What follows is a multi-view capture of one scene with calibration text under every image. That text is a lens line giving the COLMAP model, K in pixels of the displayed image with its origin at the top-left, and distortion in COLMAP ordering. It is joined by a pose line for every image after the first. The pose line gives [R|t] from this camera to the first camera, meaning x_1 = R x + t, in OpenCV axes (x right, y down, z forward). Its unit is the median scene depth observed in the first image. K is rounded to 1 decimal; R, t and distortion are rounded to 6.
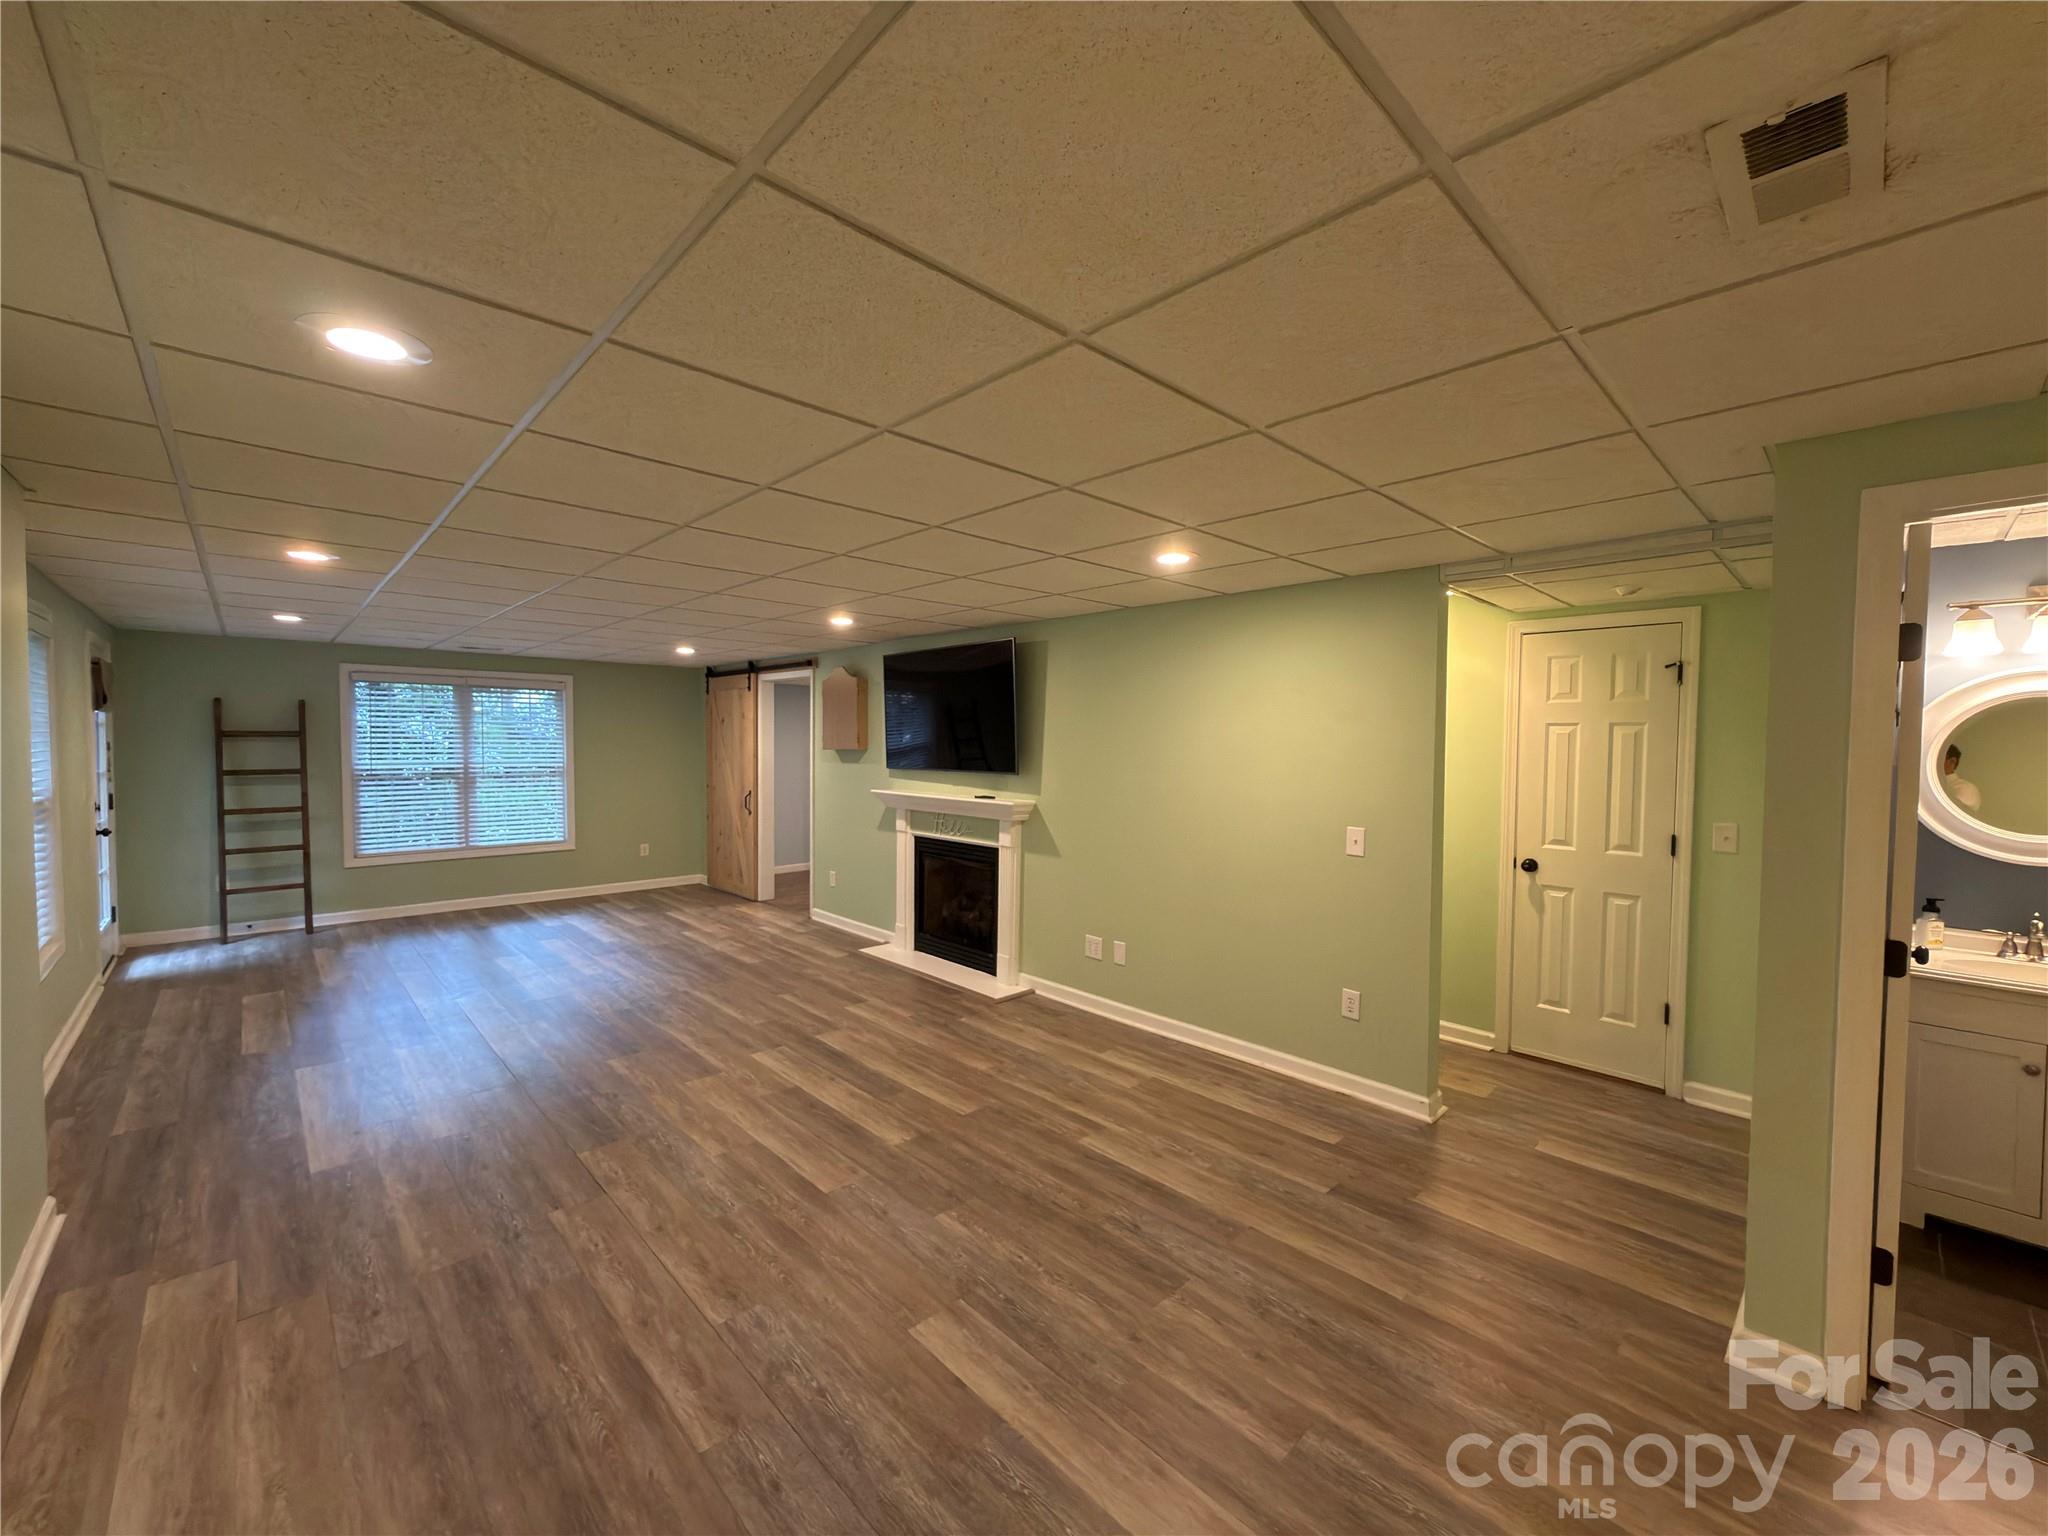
lens RADIAL K [[825.2, 0, 1027.6], [0, 825.2, 770.5], [0, 0, 1]] dist [0.001823, 0.000045]
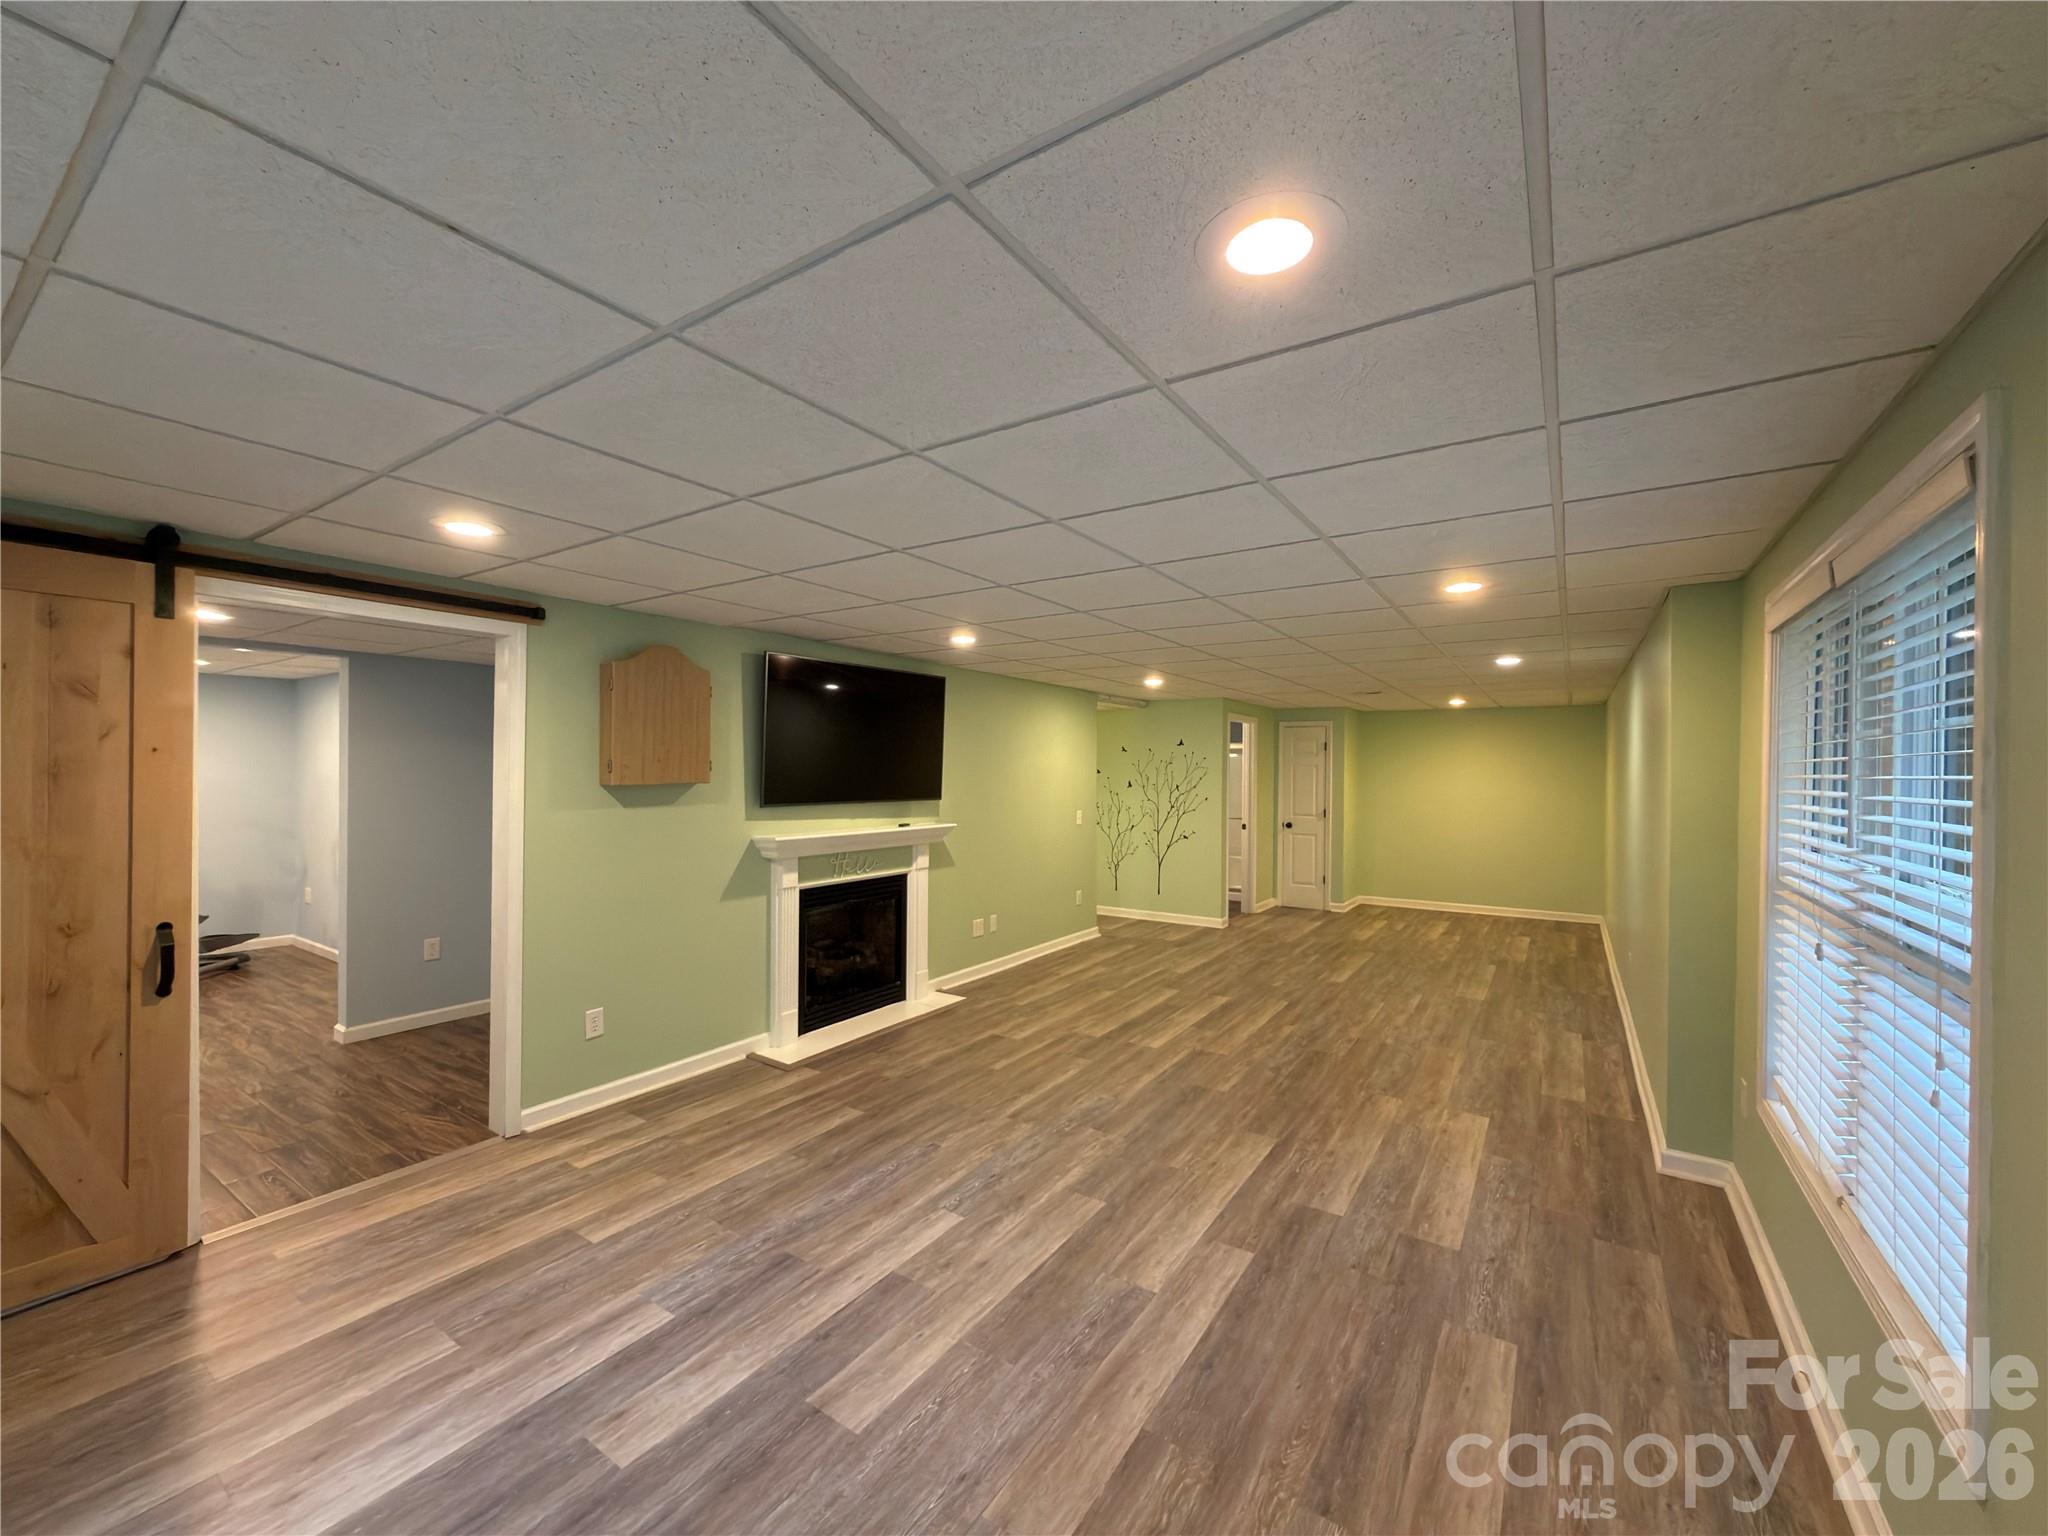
lens RADIAL K [[825.2, 0, 1022.4], [0, 825.2, 768.7], [0, 0, 1]] dist [0.001823, 0.000045]
pose [[-0.227073, -0.009012, 0.973836, -1.168170], [0.024525, 0.999587, 0.014969, -0.052881], [-0.973569, 0.027282, -0.226758, 1.189925]]
